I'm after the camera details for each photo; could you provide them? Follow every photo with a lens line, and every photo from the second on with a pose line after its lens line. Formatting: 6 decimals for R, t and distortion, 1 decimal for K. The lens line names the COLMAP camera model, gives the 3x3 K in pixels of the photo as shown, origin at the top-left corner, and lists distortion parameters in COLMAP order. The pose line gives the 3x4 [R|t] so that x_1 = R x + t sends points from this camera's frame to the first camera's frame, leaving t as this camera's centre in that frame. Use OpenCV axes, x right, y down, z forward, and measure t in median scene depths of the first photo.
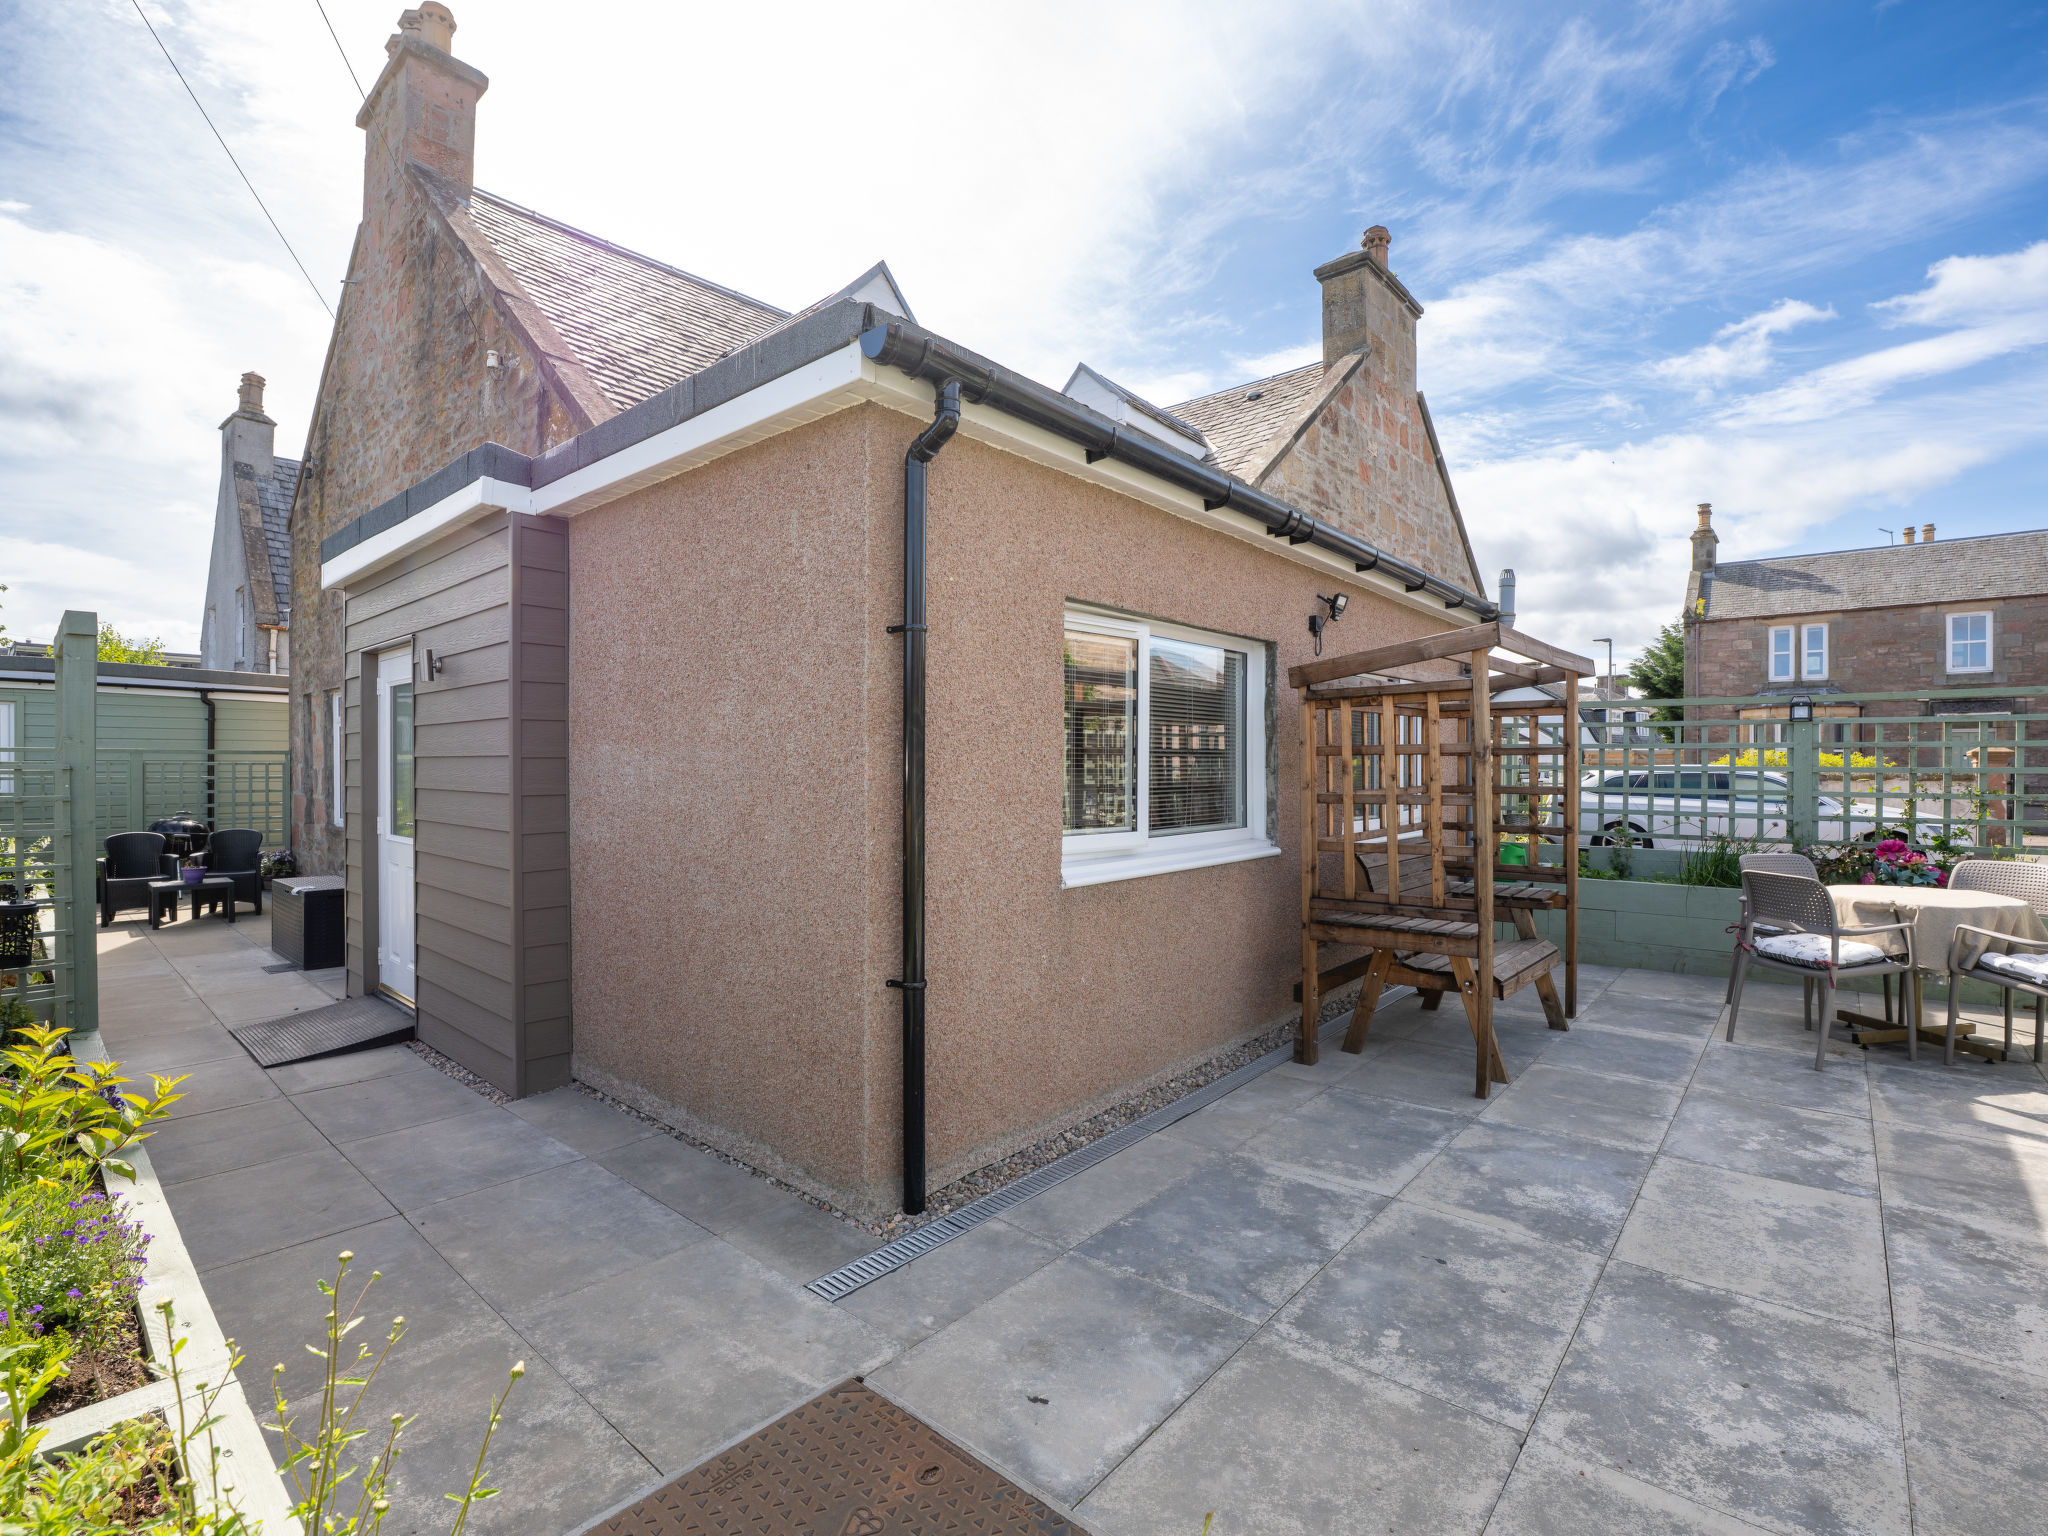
lens RADIAL K [[937.6, 0, 1024.0], [0, 937.6, 768.0], [0, 0, 1]] dist [-0.026099, 0.002247]
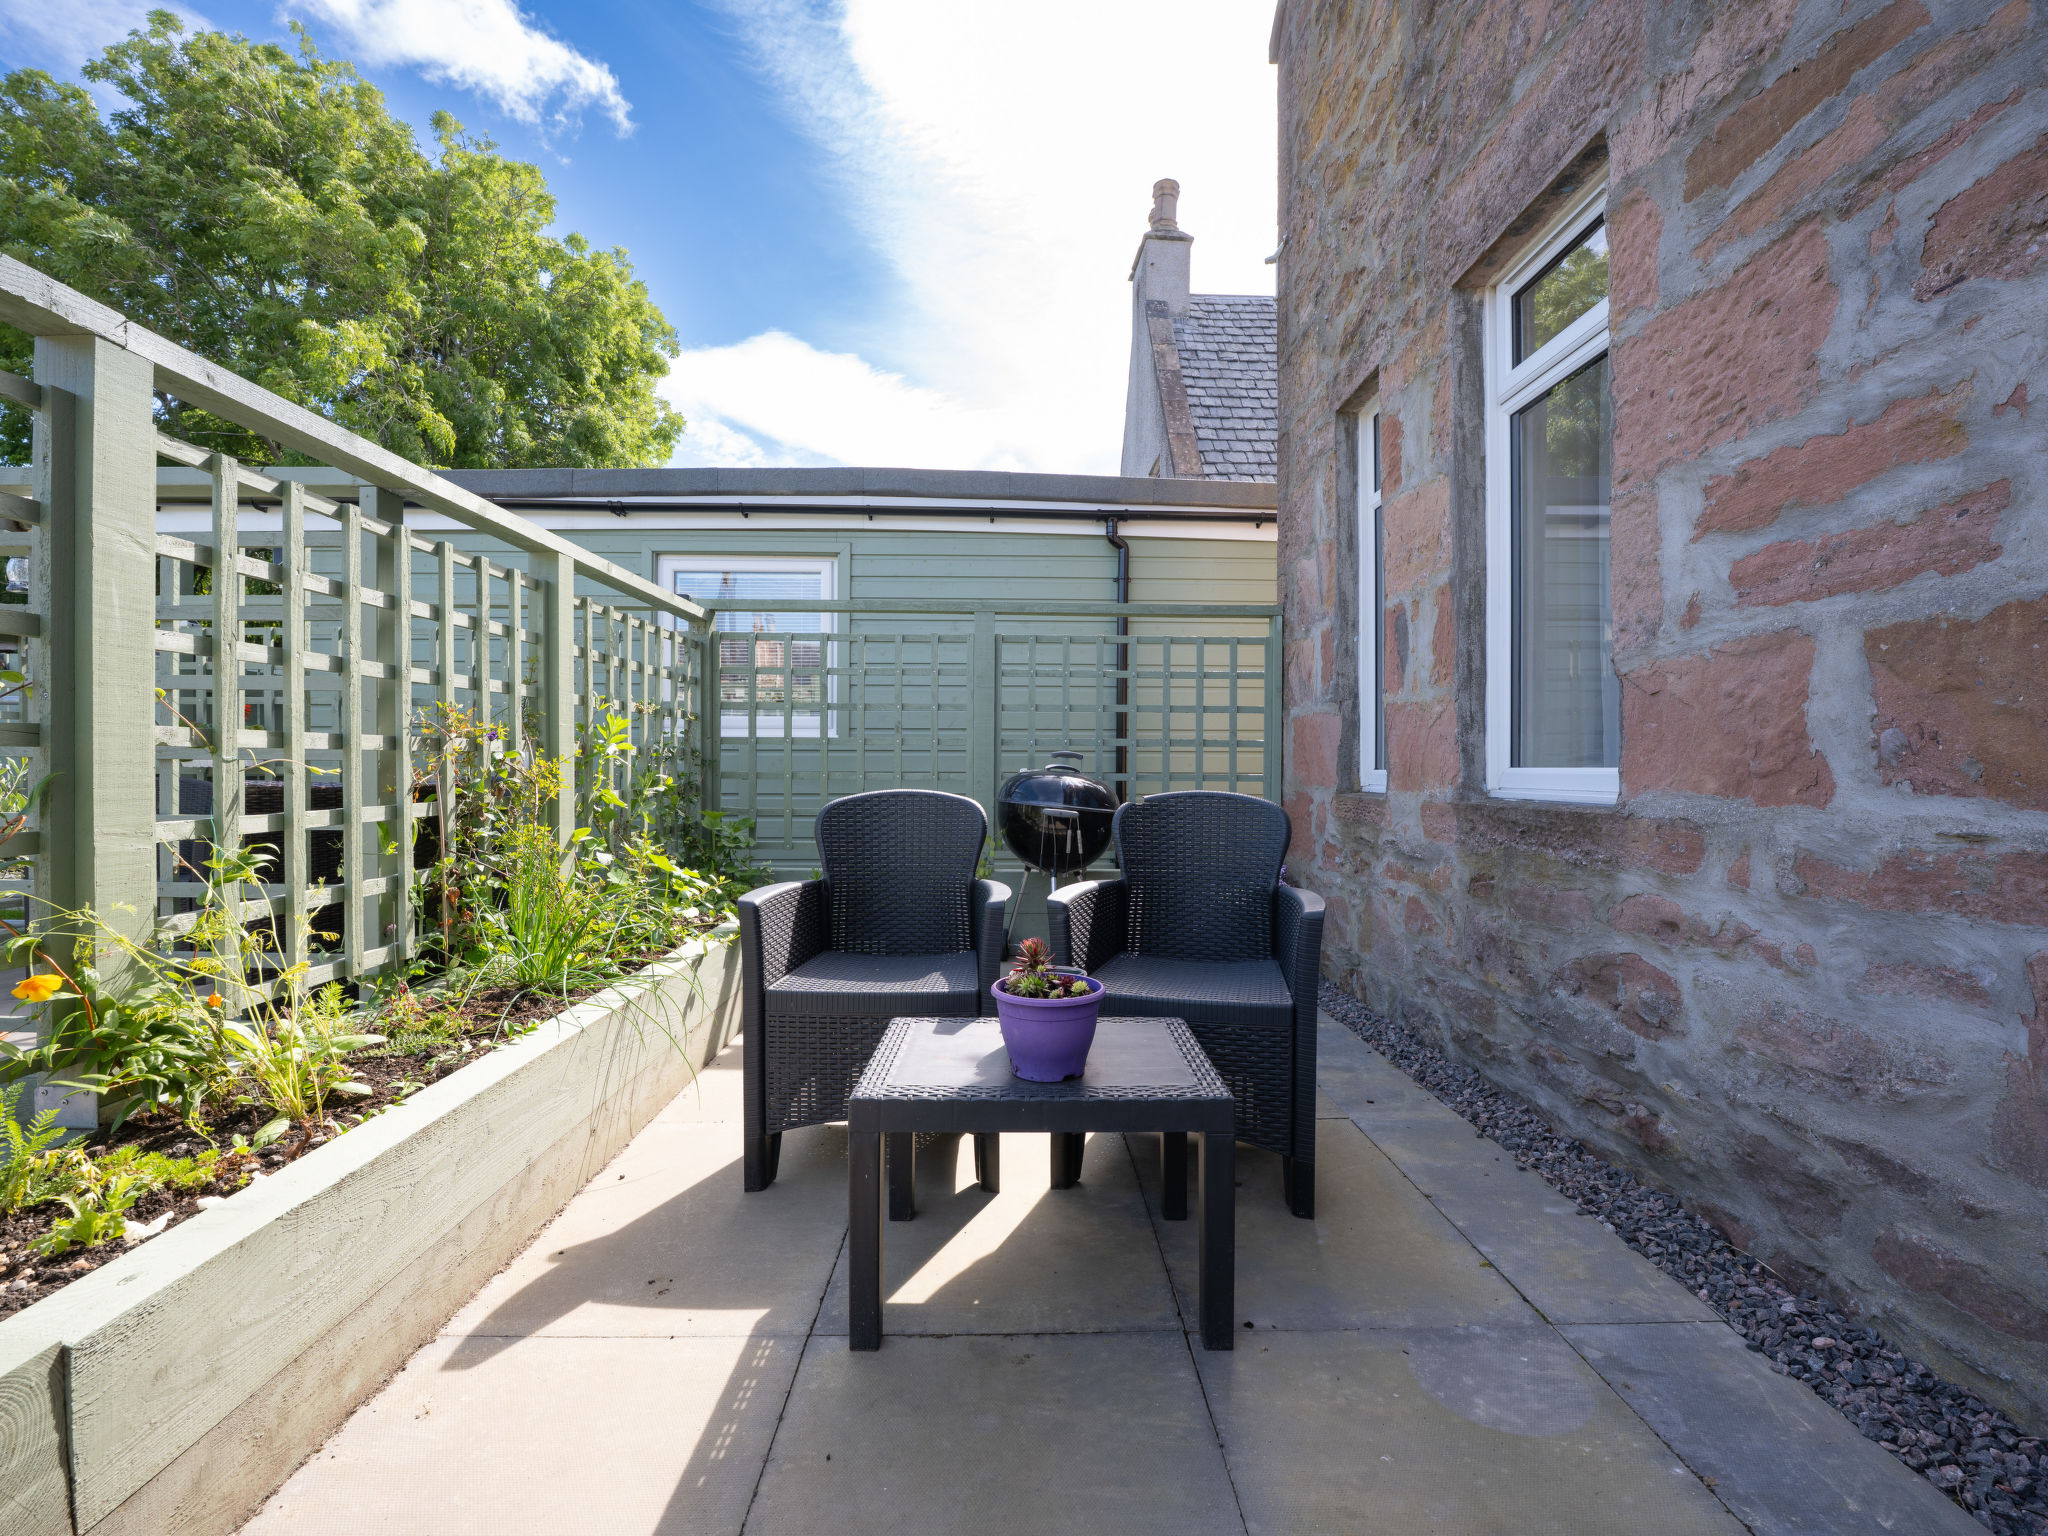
lens RADIAL K [[937.6, 0, 1024.0], [0, 937.6, 768.0], [0, 0, 1]] dist [-0.026099, 0.002247]
pose [[0.675680, 0.002374, -0.737191, -0.552931], [-0.003161, 0.999995, 0.000323, 0.047137], [0.737188, 0.002112, 0.675684, 0.626182]]
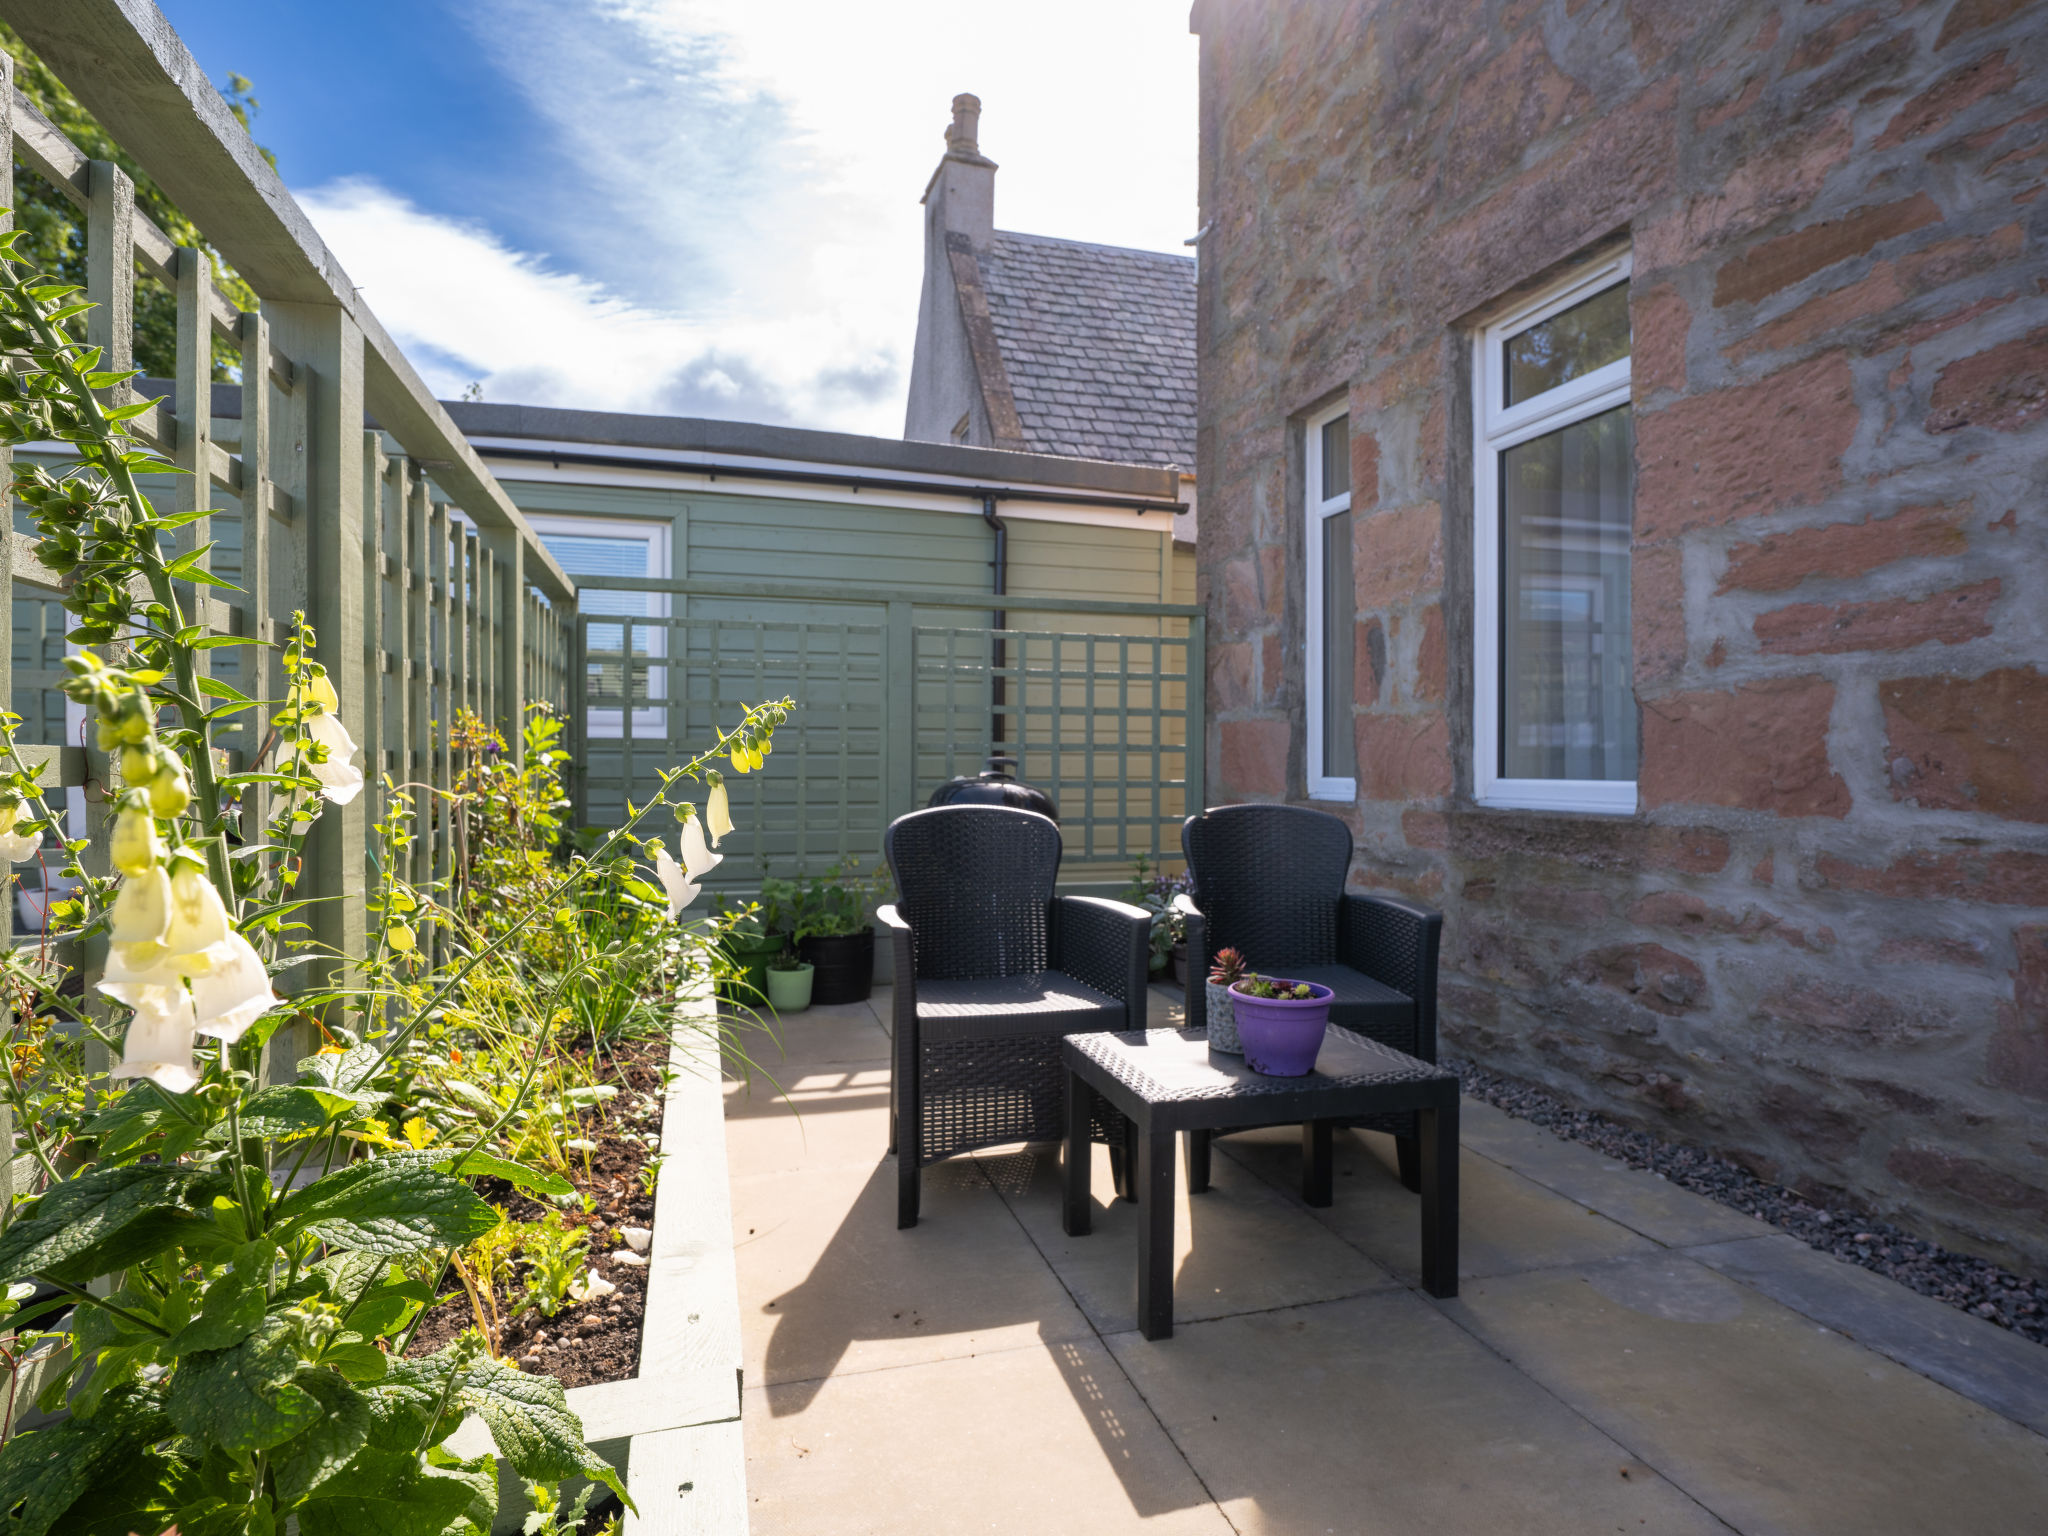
lens RADIAL K [[1114.4, 0, 1012.3], [0, 1114.4, 762.8], [0, 0, 1]] dist [-0.010563, 0.002461]
pose [[0.841555, 0.001614, -0.540169, -0.588985], [-0.002516, 0.999996, -0.000932, 0.043212], [0.540165, 0.002143, 0.841556, 0.553012]]
